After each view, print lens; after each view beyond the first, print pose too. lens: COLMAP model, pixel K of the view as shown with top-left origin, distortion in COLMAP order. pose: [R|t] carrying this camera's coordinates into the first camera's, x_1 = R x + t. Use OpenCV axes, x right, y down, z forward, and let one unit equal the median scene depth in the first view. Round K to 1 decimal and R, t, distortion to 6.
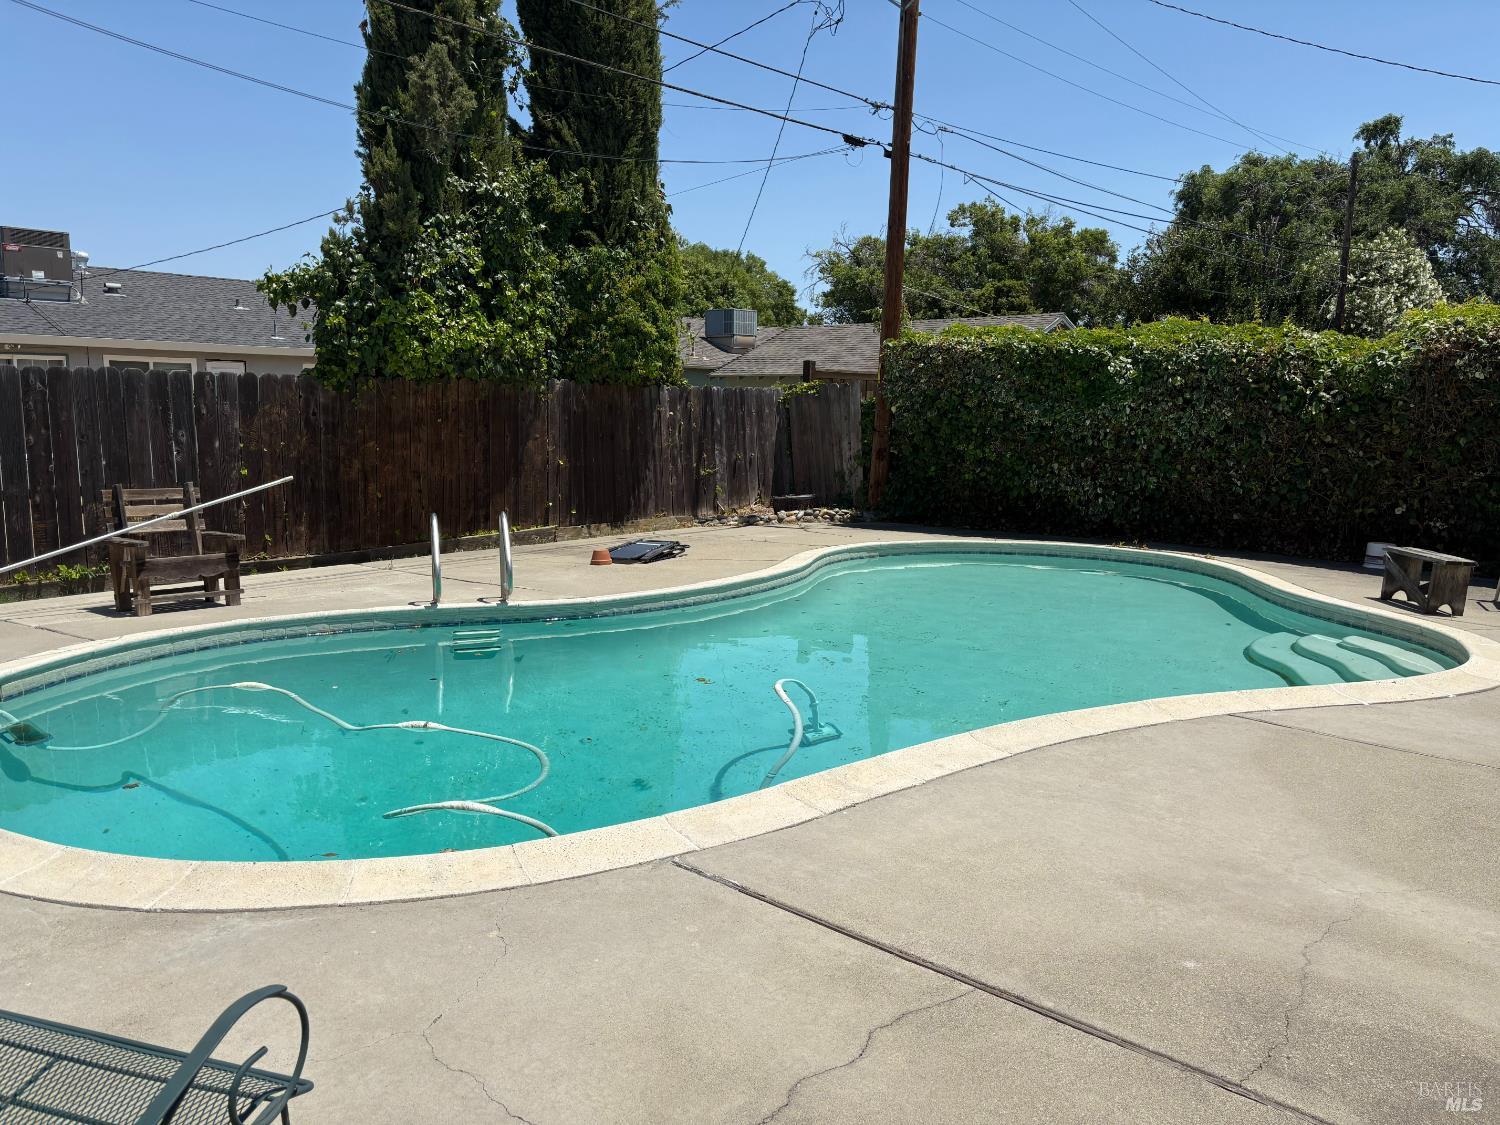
lens RADIAL K [[1132.3, 0, 748.6], [0, 1132.3, 562.2], [0, 0, 1]] dist [0.051279, -0.050552]
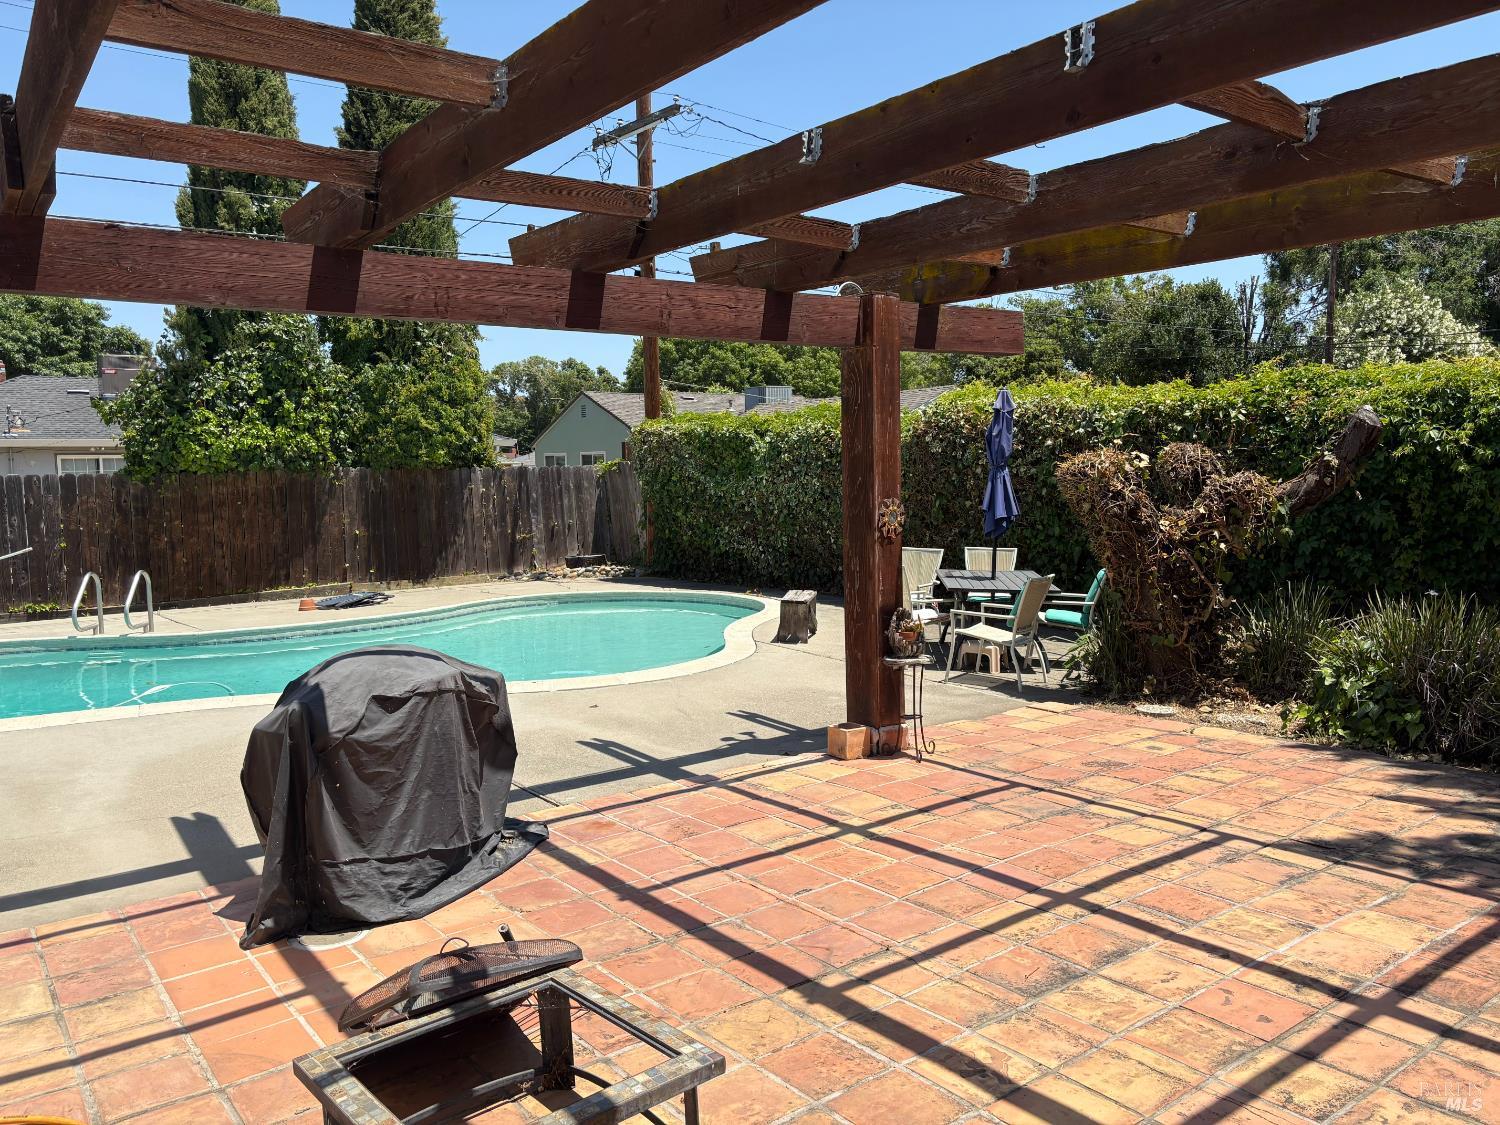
lens RADIAL K [[1132.3, 0, 756.0], [0, 1132.3, 554.2], [0, 0, 1]] dist [0.051279, -0.050552]
pose [[0.983508, -0.014396, -0.180291, 0.537918], [0.003717, 0.998225, -0.059432, 0.015039], [0.180826, 0.057782, 0.981816, -0.181474]]
